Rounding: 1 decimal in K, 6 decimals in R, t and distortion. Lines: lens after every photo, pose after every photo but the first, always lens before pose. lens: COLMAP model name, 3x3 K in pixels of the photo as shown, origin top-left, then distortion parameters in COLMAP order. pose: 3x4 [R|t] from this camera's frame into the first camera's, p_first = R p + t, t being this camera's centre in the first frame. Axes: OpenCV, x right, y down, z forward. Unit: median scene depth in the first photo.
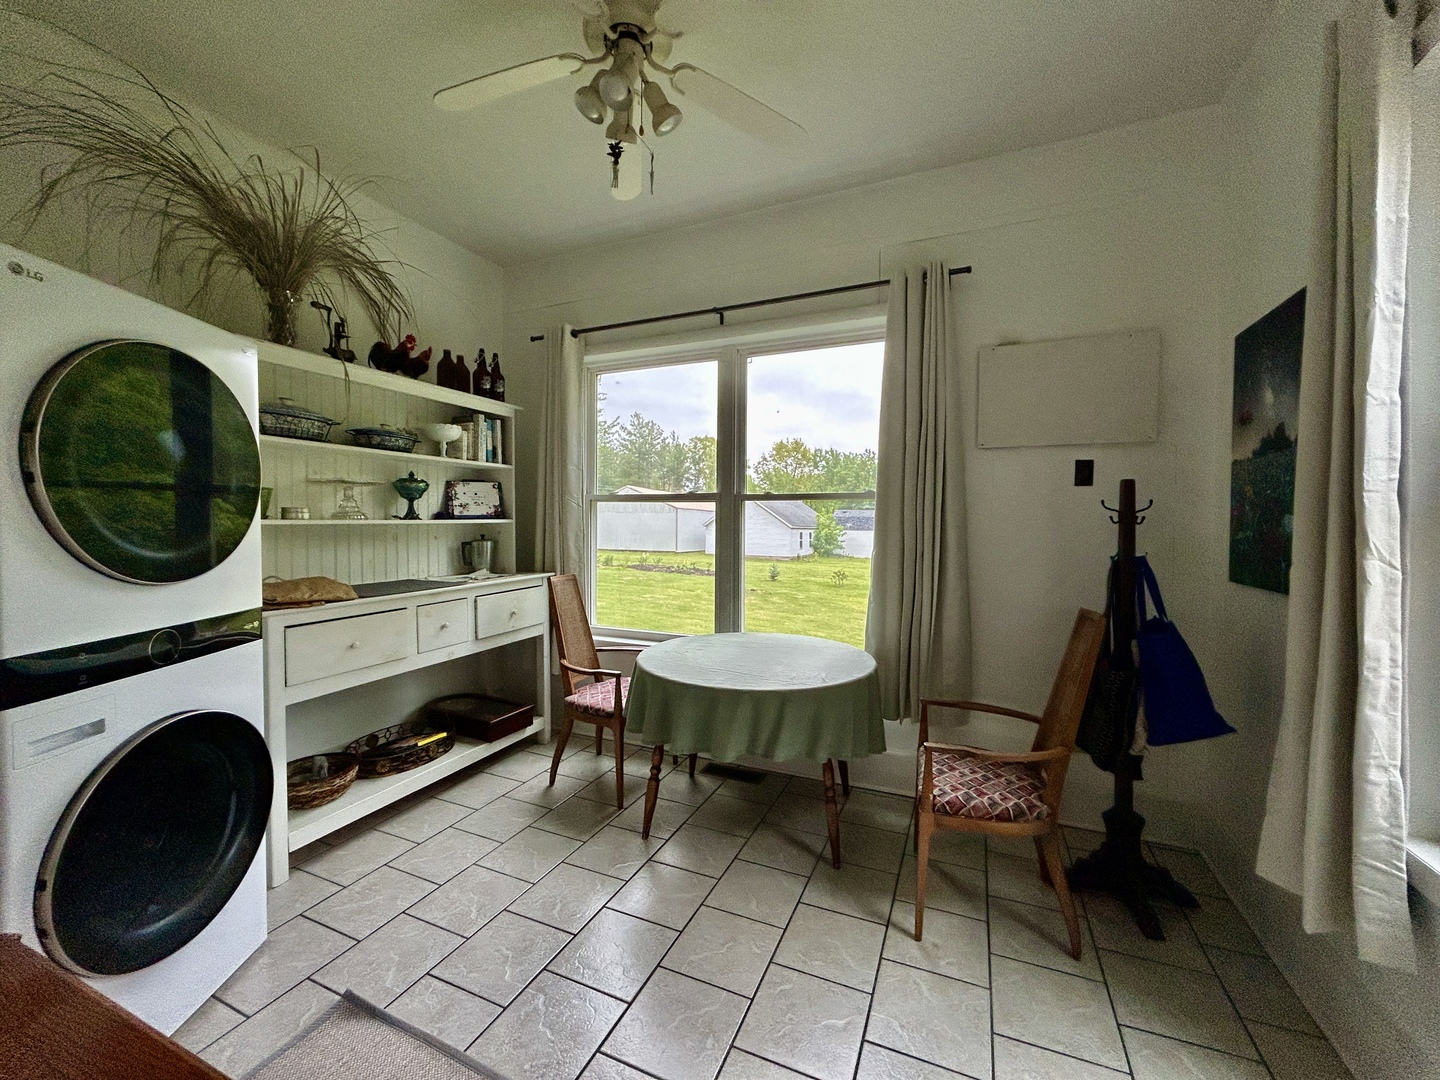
lens RADIAL K [[579.4, 0, 723.3], [0, 579.4, 537.1], [0, 0, 1]] dist [0.003002, -0.000354]
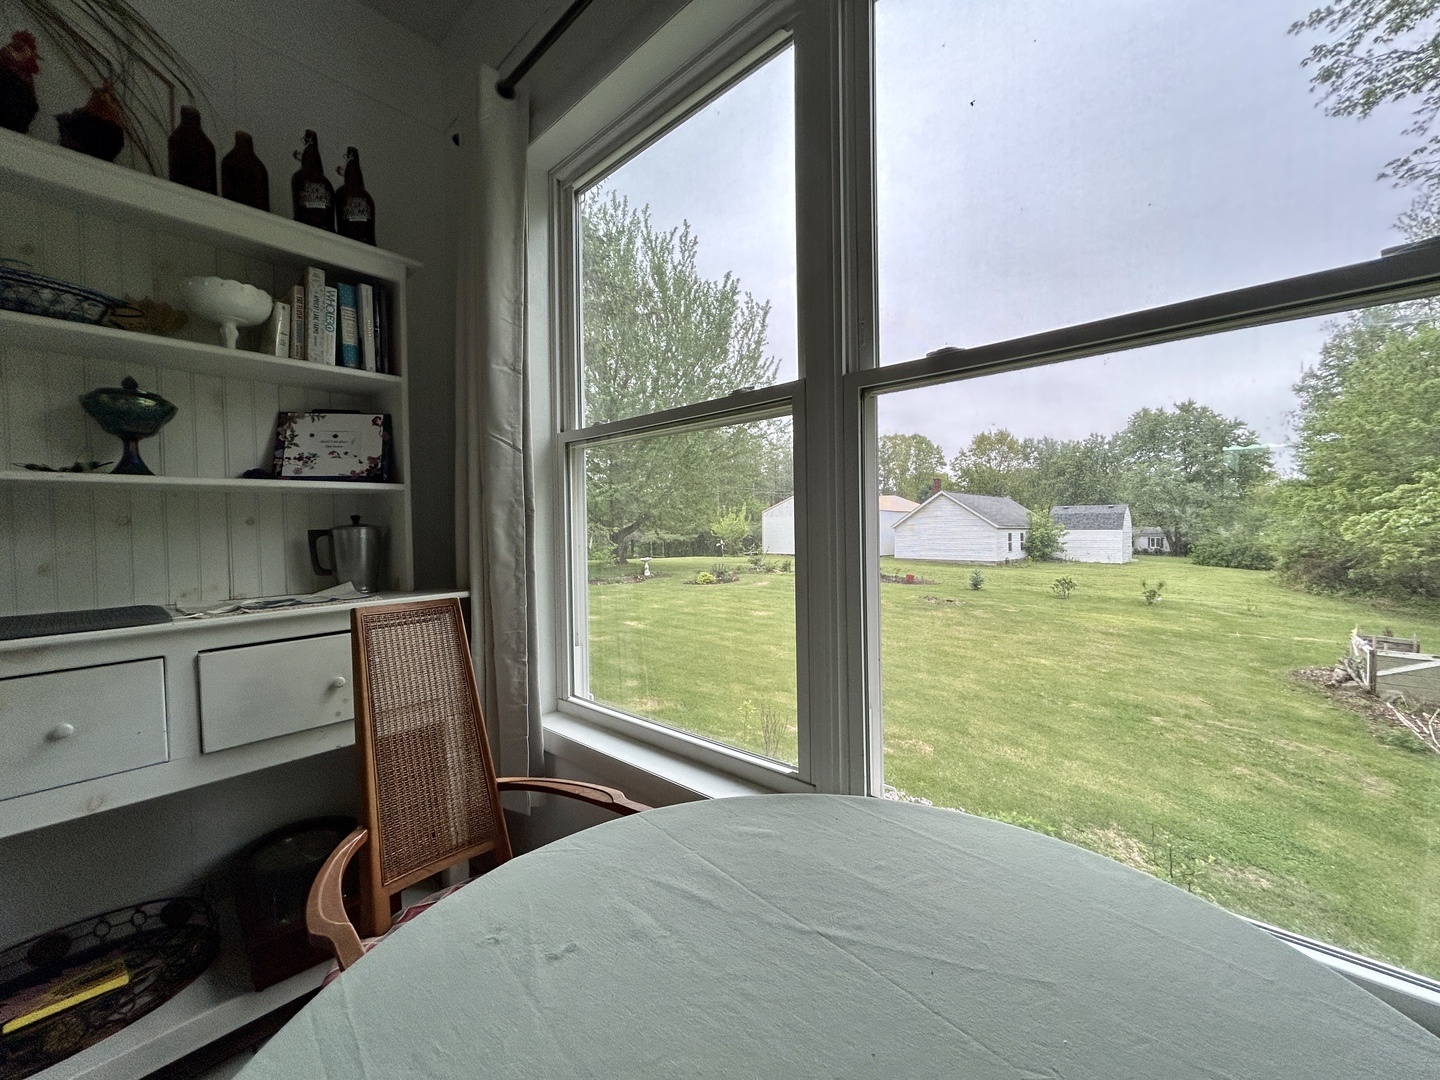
lens RADIAL K [[579.4, 0, 725.4], [0, 579.4, 535.5], [0, 0, 1]] dist [0.003002, -0.000354]
pose [[0.948854, -0.017825, -0.315212, 0.059010], [0.014000, 0.999798, -0.014394, 0.025454], [0.315405, 0.009245, 0.948912, 0.617037]]
